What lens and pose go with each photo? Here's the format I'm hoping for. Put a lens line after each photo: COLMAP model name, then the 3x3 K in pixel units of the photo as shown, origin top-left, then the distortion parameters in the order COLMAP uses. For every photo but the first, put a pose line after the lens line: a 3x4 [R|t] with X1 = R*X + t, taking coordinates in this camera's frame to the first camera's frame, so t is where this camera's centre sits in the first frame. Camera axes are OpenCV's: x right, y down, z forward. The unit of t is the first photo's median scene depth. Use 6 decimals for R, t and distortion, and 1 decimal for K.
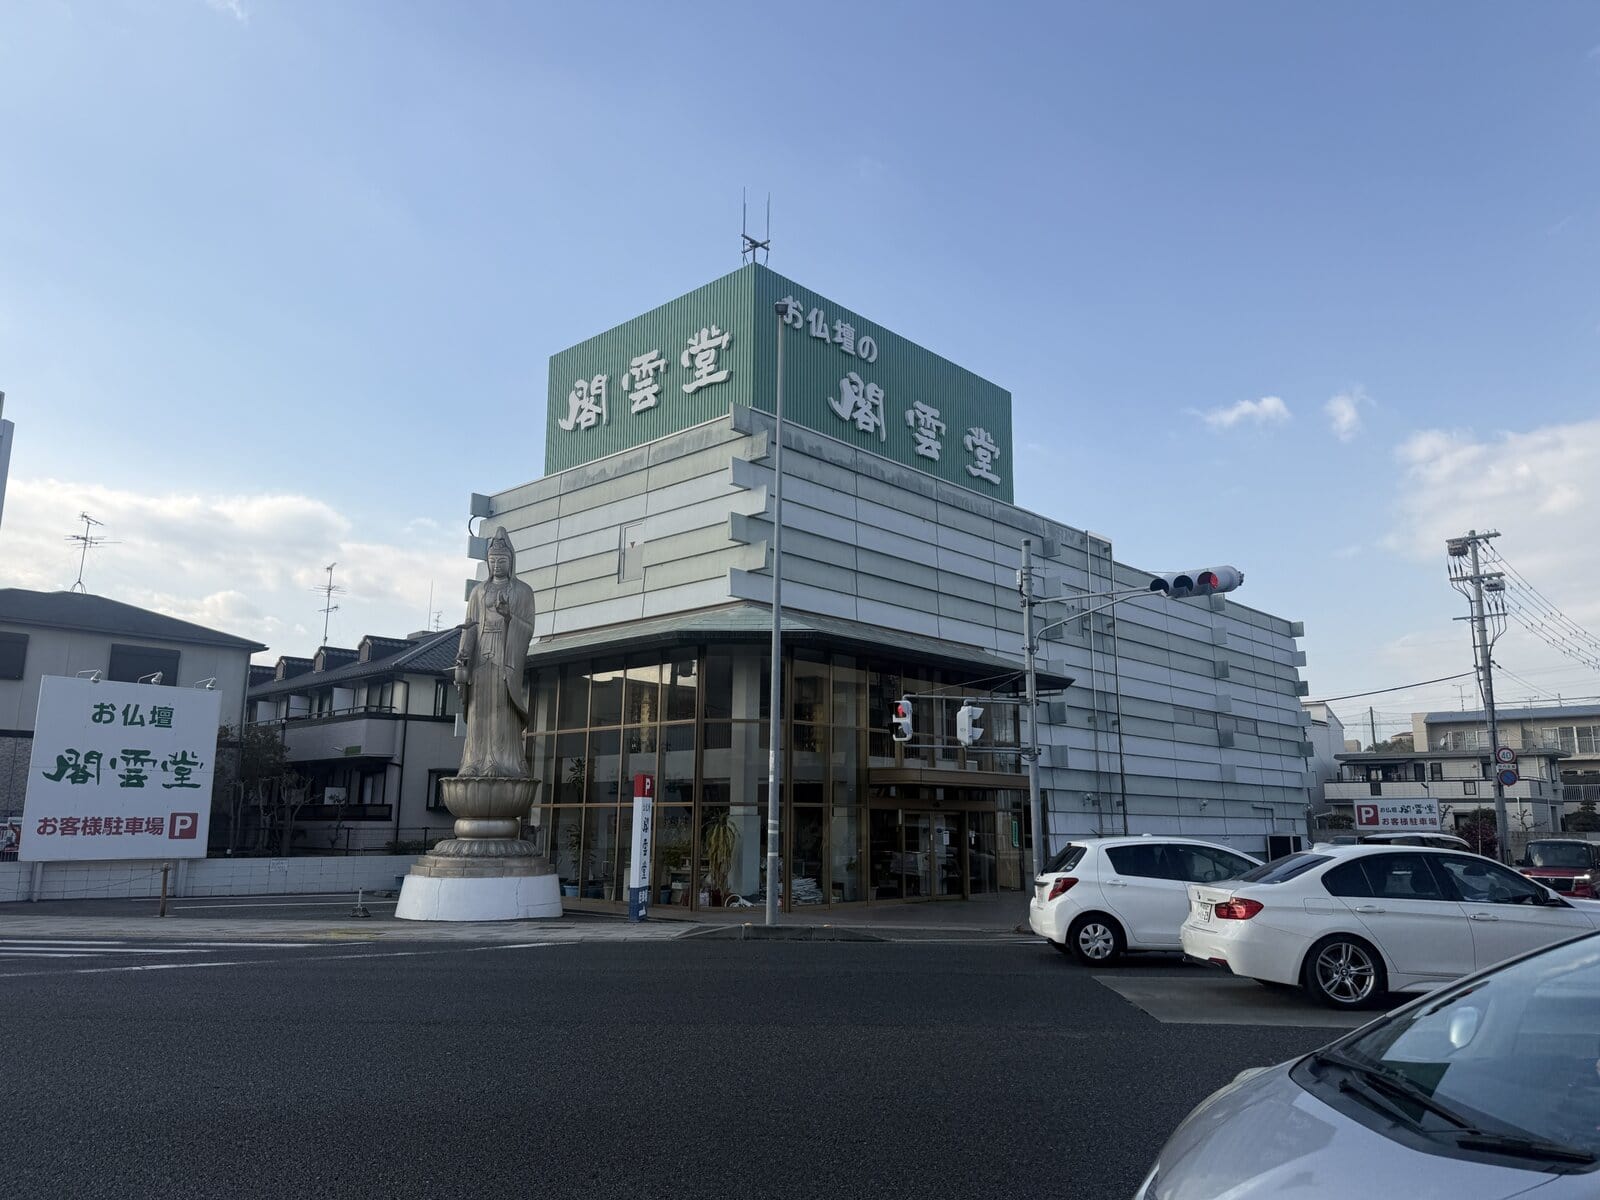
lens RADIAL K [[1106.8, 0, 800.0], [0, 1106.8, 600.0], [0, 0, 1]] dist [0.089062, 0.000003]
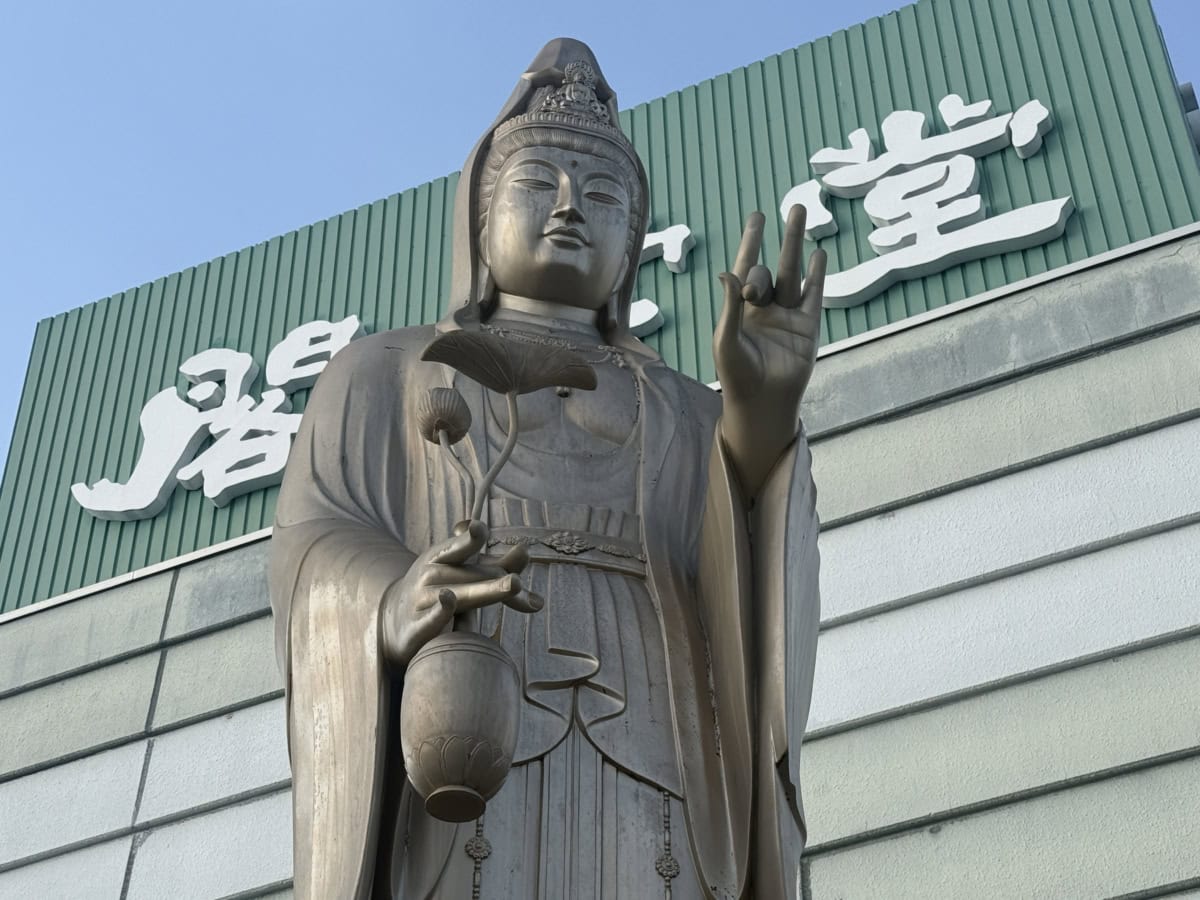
lens RADIAL K [[2337.0, 0, 600.0], [0, 2337.0, 450.0], [0, 0, 1]] dist [0.148232, -0.049178]
pose [[0.945406, 0.211280, 0.248128, -0.241852], [-0.039583, 0.830185, -0.556081, 0.114712], [-0.323481, 0.515901, 0.793225, 0.561947]]
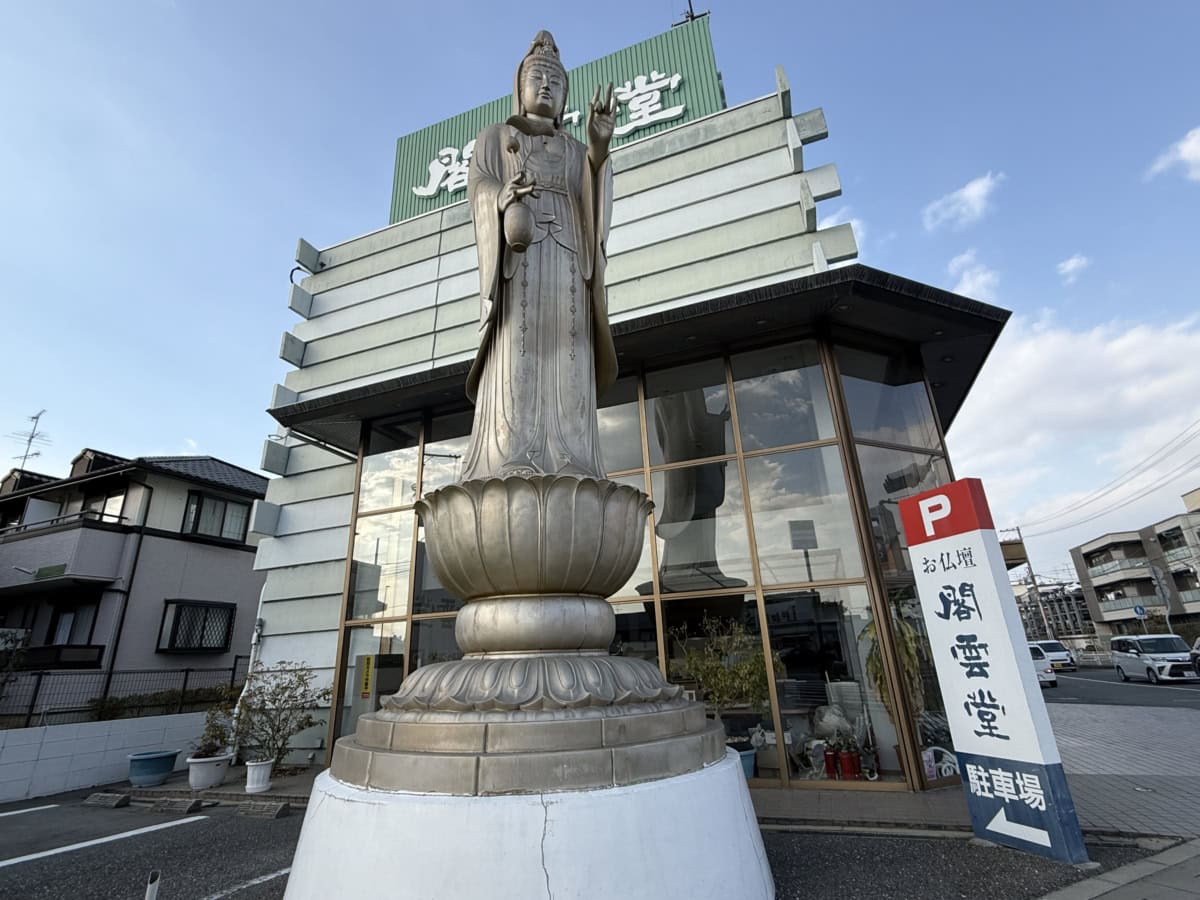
lens RADIAL K [[573.2, 0, 595.4], [0, 573.2, 449.0], [0, 0, 1]] dist [0.001575, 0.000490]
pose [[0.922848, 0.085947, 0.375452, -0.240855], [-0.021691, 0.984836, -0.172128, 0.124346], [-0.384552, 0.150704, 0.910718, 0.563880]]
